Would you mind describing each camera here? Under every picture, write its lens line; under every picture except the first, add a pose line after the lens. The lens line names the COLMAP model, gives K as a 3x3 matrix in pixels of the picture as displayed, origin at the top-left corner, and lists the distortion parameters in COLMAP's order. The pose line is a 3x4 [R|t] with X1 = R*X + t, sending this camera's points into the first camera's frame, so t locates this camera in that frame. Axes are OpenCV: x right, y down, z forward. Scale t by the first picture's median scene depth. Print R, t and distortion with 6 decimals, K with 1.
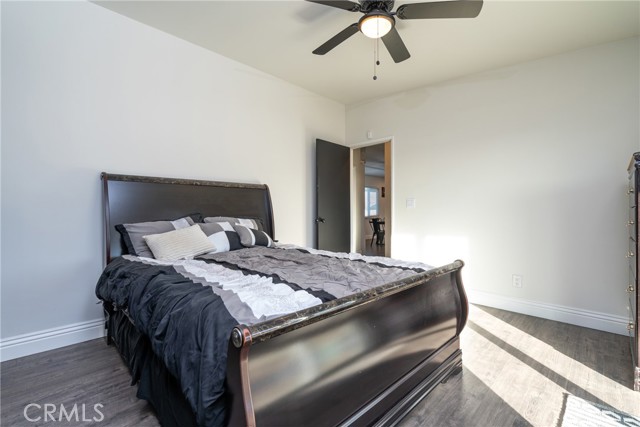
lens RADIAL K [[288.0, 0, 320.0], [0, 288.0, 213.5], [0, 0, 1]] dist [-0.001141, -0.000068]
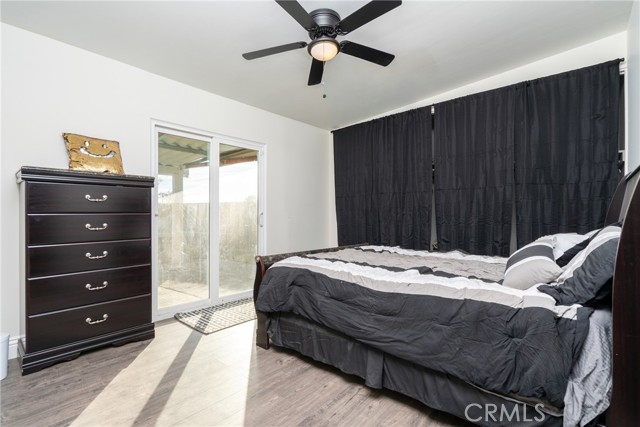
lens RADIAL K [[288.0, 0, 320.0], [0, 288.0, 213.5], [0, 0, 1]] dist [-0.001141, -0.000068]
pose [[-0.998217, 0.000783, -0.059685, 0.262121], [0.000483, 0.999987, 0.005041, -0.015293], [0.059688, 0.005003, -0.998205, 1.900522]]
